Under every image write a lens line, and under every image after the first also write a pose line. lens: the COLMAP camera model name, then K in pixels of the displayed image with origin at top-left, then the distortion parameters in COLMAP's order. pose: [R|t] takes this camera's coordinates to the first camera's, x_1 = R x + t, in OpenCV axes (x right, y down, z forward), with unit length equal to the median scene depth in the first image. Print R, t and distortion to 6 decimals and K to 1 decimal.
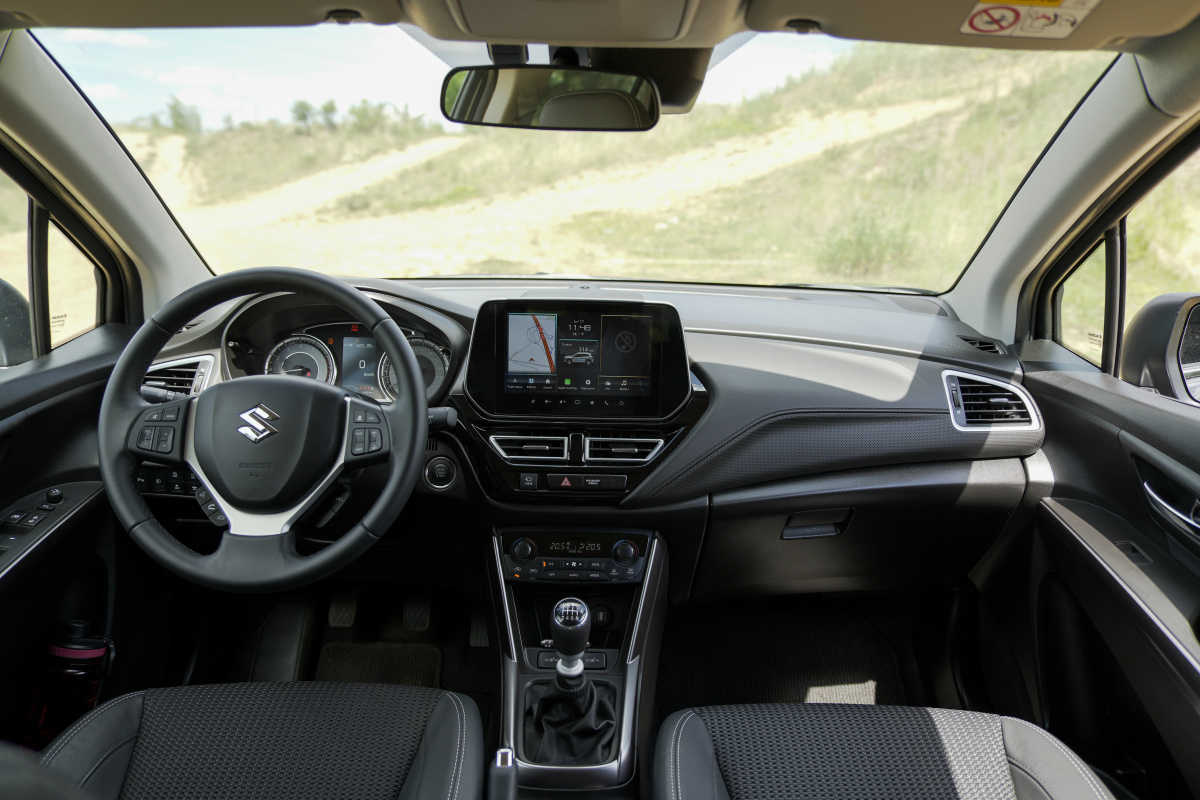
lens RADIAL K [[793.6, 0, 602.8], [0, 793.6, 403.5], [0, 0, 1]] dist [-0.003085, 0.004850]
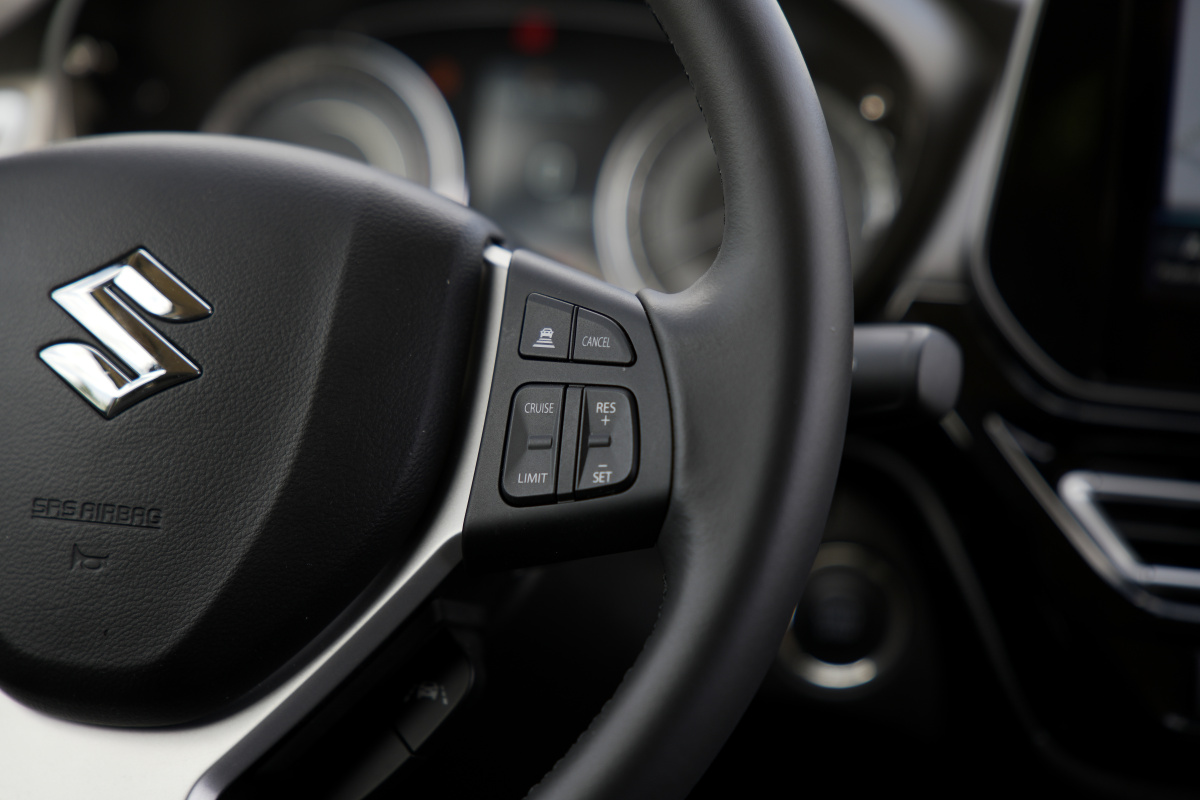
lens RADIAL K [[2381.2, 0, 599.5], [0, 2381.2, 397.3], [0, 0, 1]] dist [0.017054, 0.000000]
pose [[0.965788, 0.065852, -0.250834, -0.103970], [-0.068973, 0.997612, -0.003661, 0.030450], [0.249994, 0.020837, 0.968023, 0.301723]]
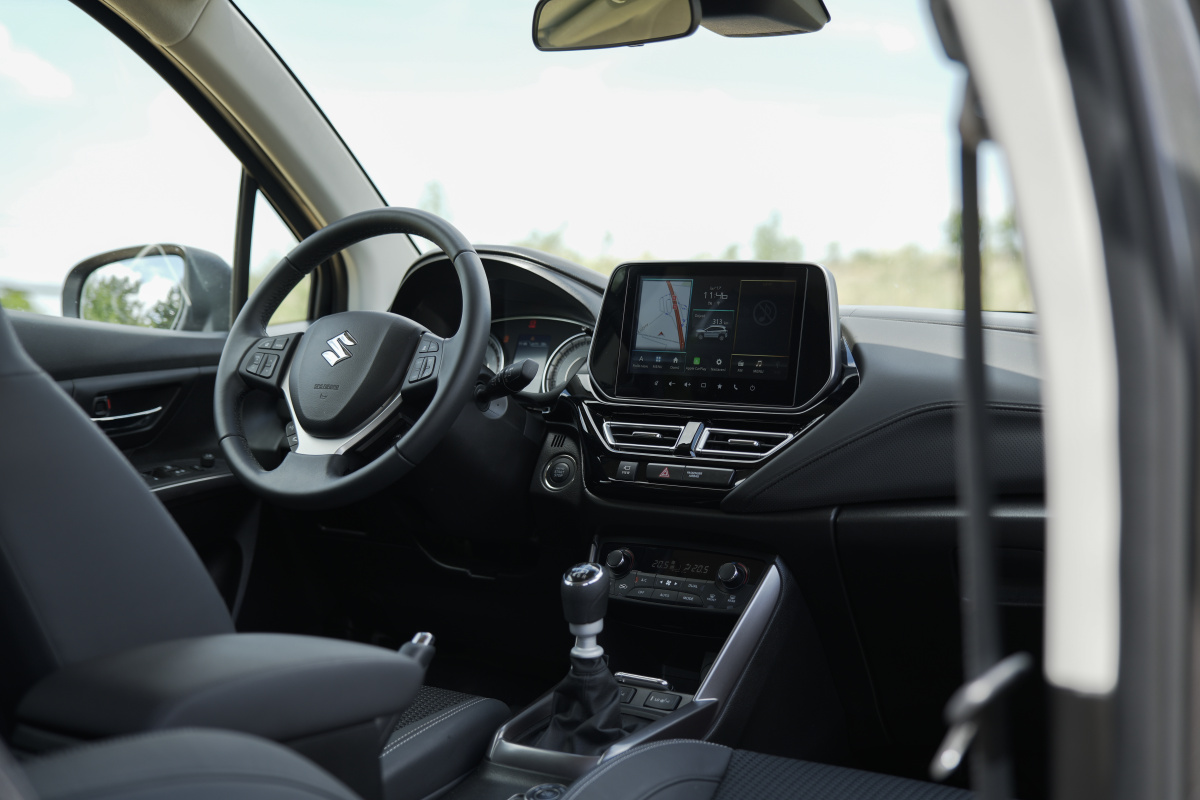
lens RADIAL K [[1643.5, 0, 596.2], [0, 1643.5, 403.3], [0, 0, 1]] dist [0.087816, 0.000000]
pose [[0.845326, 0.030569, -0.533376, 0.788595], [-0.160911, 0.966570, -0.199625, 0.377167], [0.509443, 0.254575, 0.821985, -0.436159]]
